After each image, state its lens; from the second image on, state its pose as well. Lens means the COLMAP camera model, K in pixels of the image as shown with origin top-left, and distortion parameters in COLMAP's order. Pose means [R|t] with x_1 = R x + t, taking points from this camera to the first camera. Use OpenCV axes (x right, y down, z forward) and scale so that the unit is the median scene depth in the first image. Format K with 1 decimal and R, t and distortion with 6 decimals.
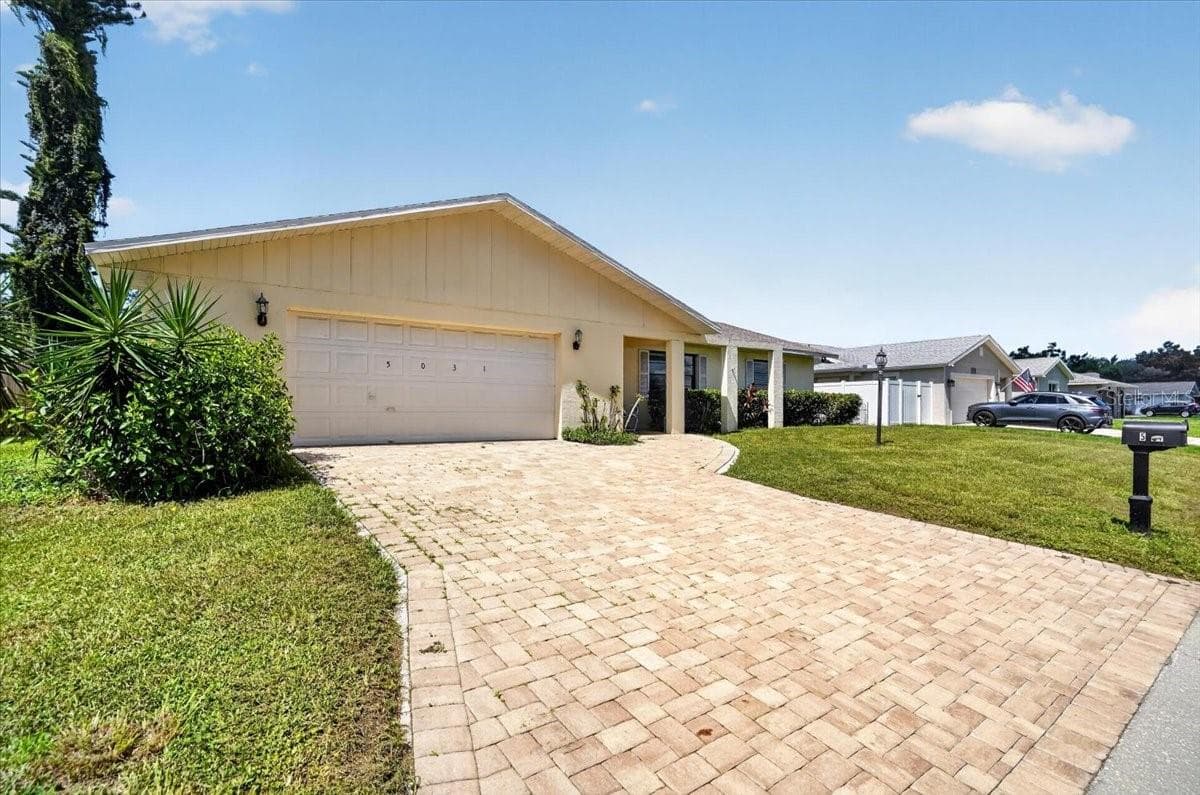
lens RADIAL K [[545.2, 0, 600.0], [0, 545.2, 397.5], [0, 0, 1]] dist [-0.032485, 0.000176]
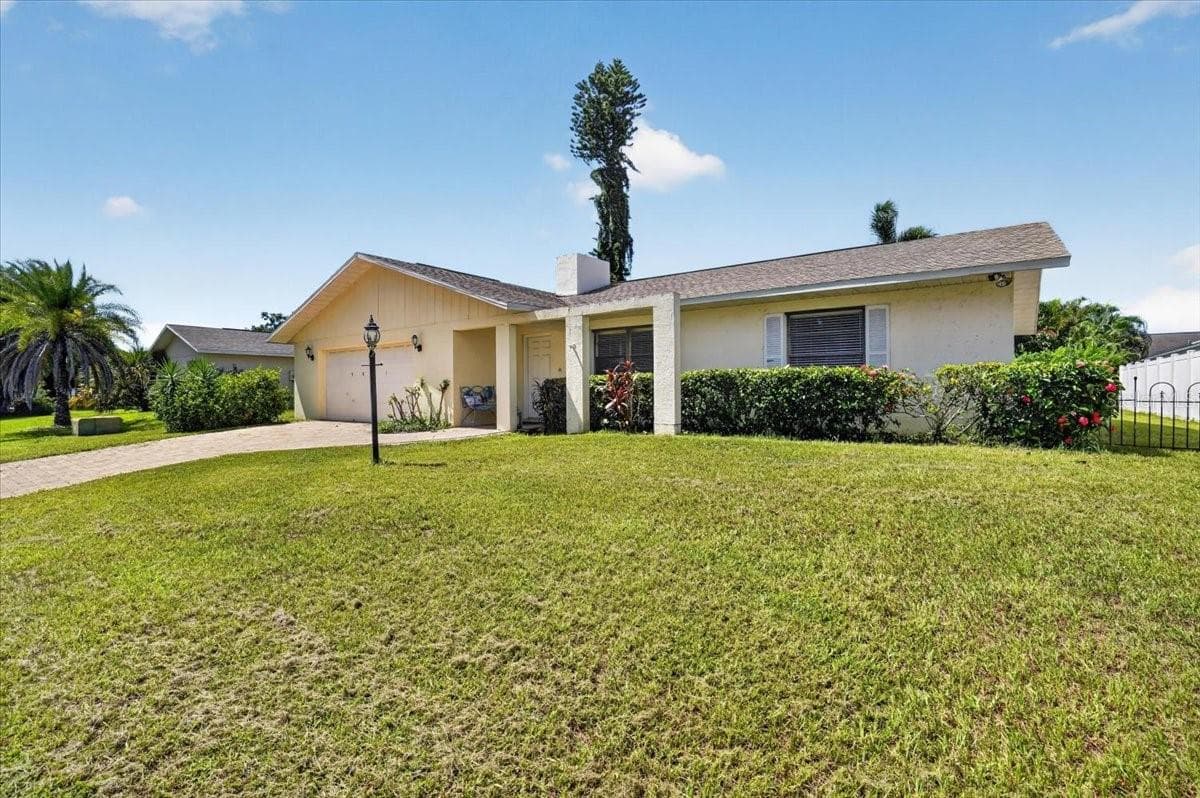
lens RADIAL K [[526.0, 0, 600.7], [0, 526.0, 381.8], [0, 0, 1]] dist [-0.002203, -0.000088]
pose [[0.306903, -0.021814, -0.951491, 0.975742], [0.025486, 0.999567, -0.014696, 0.004601], [0.951400, -0.019740, 0.307326, 0.854444]]
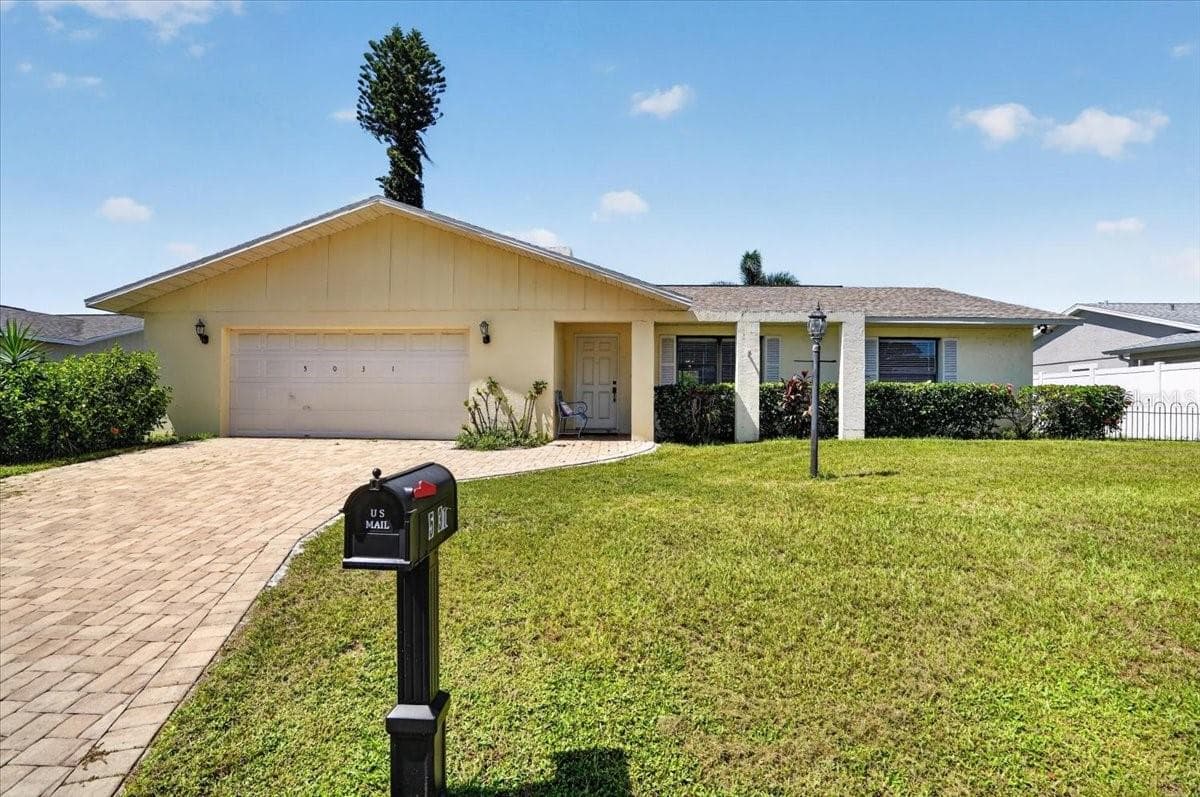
lens RADIAL K [[545.2, 0, 600.0], [0, 545.2, 398.5], [0, 0, 1]] dist [-0.032485, 0.000176]
pose [[0.790951, -0.012273, -0.611757, 0.550796], [0.008190, 0.999922, -0.009470, 0.011973], [0.611825, 0.002480, 0.790989, 0.332912]]
